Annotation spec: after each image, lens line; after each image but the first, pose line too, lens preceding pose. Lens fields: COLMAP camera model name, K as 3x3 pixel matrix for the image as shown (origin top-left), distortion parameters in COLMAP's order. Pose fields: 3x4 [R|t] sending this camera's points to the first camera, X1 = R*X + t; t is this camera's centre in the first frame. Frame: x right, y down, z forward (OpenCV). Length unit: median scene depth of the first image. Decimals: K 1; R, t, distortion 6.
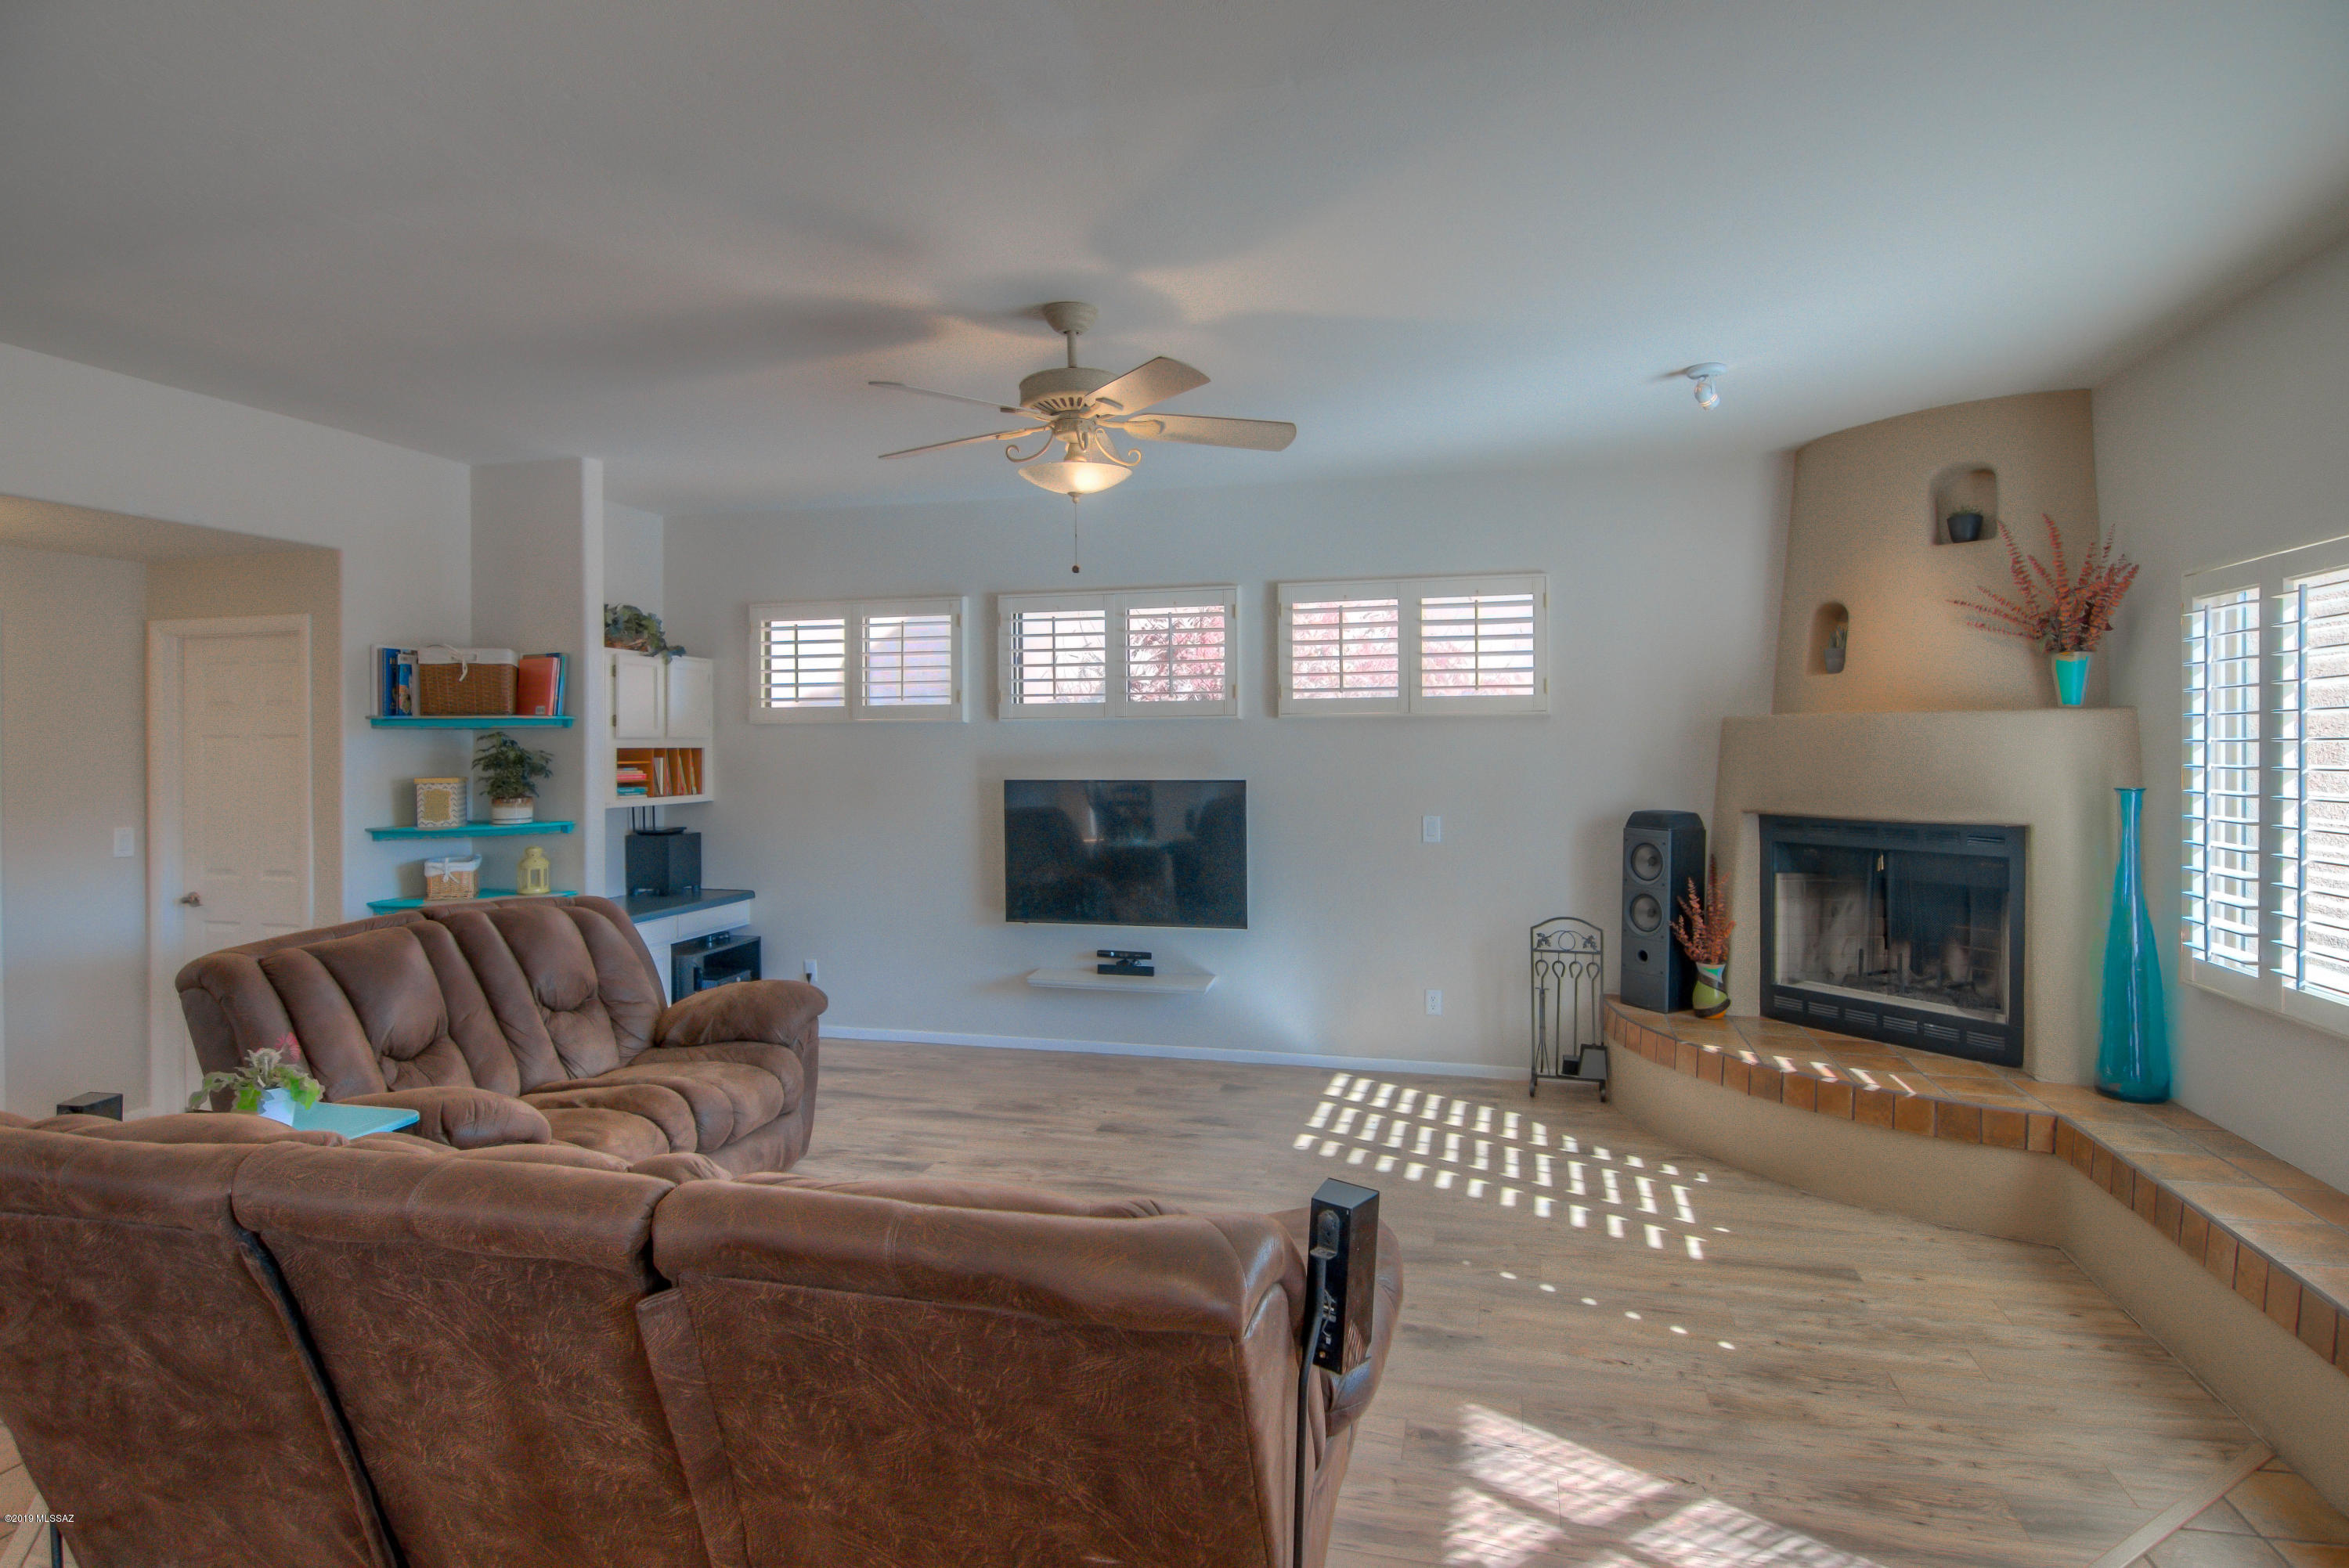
lens RADIAL K [[1213.8, 0, 1225.8], [0, 1213.8, 750.4], [0, 0, 1]] dist [-0.004123, -0.007170]
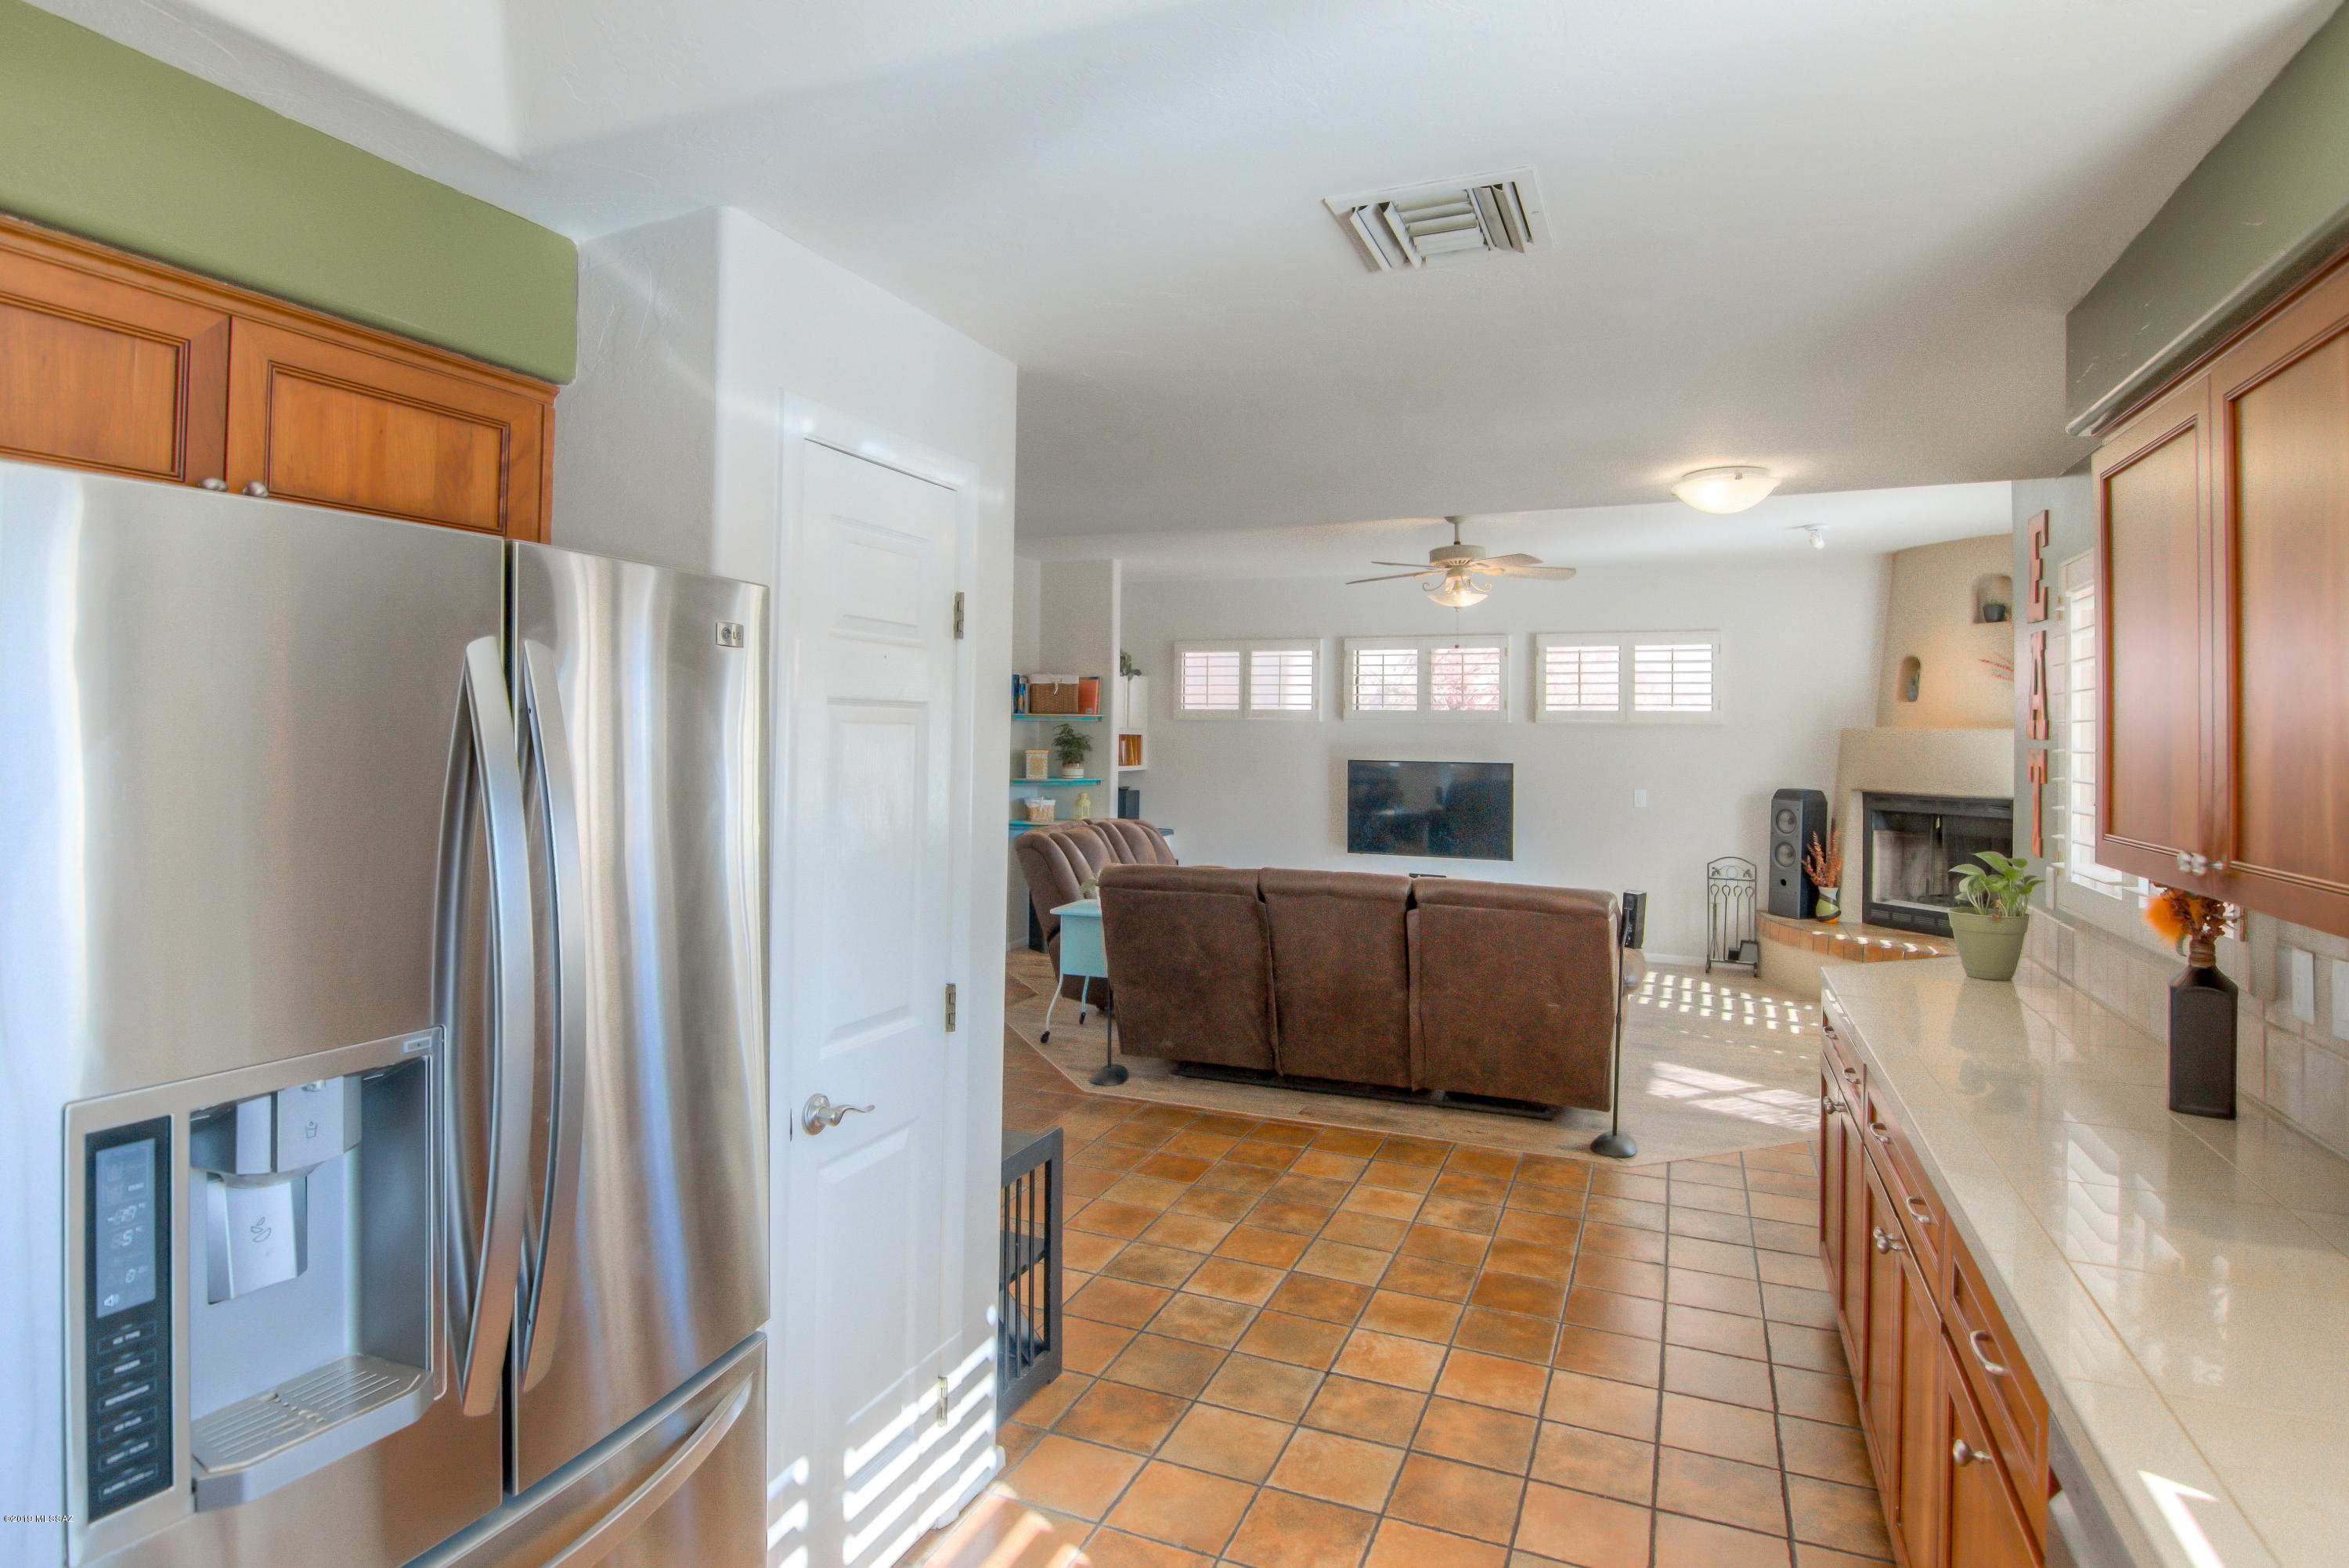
lens RADIAL K [[1213.8, 0, 1193.5], [0, 1213.8, 720.6], [0, 0, 1]] dist [-0.004123, -0.007170]
pose [[0.986686, 0.017446, -0.161698, -0.150087], [-0.020020, 0.999697, -0.014303, 0.001123], [0.161399, 0.017349, 0.986737, -0.642987]]
